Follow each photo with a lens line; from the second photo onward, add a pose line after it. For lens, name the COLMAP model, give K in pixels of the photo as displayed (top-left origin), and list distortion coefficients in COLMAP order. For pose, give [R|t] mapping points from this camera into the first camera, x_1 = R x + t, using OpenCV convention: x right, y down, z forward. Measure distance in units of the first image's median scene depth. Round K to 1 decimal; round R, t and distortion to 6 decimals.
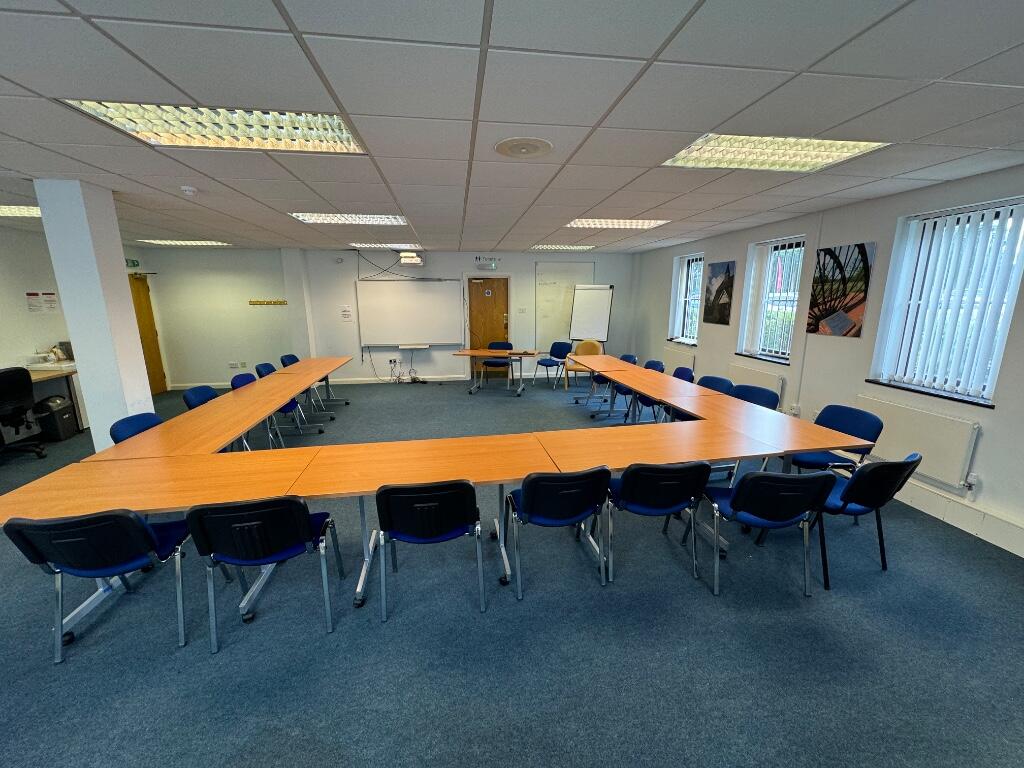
lens RADIAL K [[410.2, 0, 512.0], [0, 410.2, 384.0], [0, 0, 1]] dist [-0.002564, -0.000197]
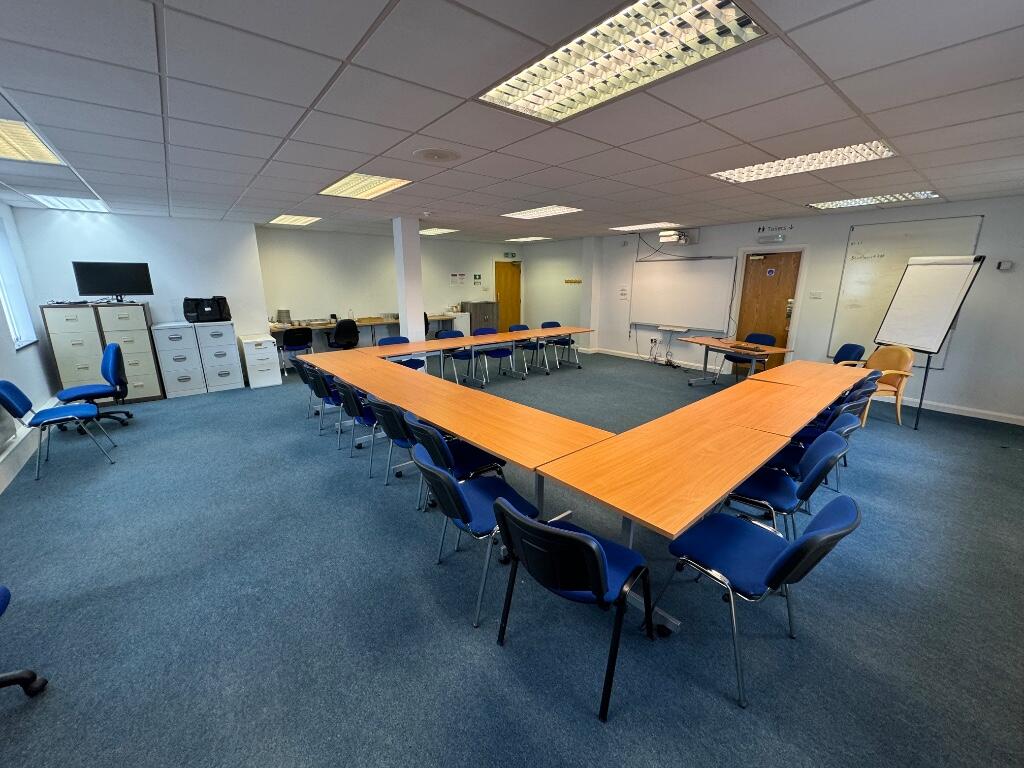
lens RADIAL K [[410.2, 0, 512.0], [0, 410.2, 384.0], [0, 0, 1]] dist [-0.002564, -0.000197]
pose [[0.507202, 0.216817, -0.834109, 0.414763], [-0.181891, 0.972967, 0.142308, -0.032715], [0.842415, 0.079538, 0.532927, 0.173442]]
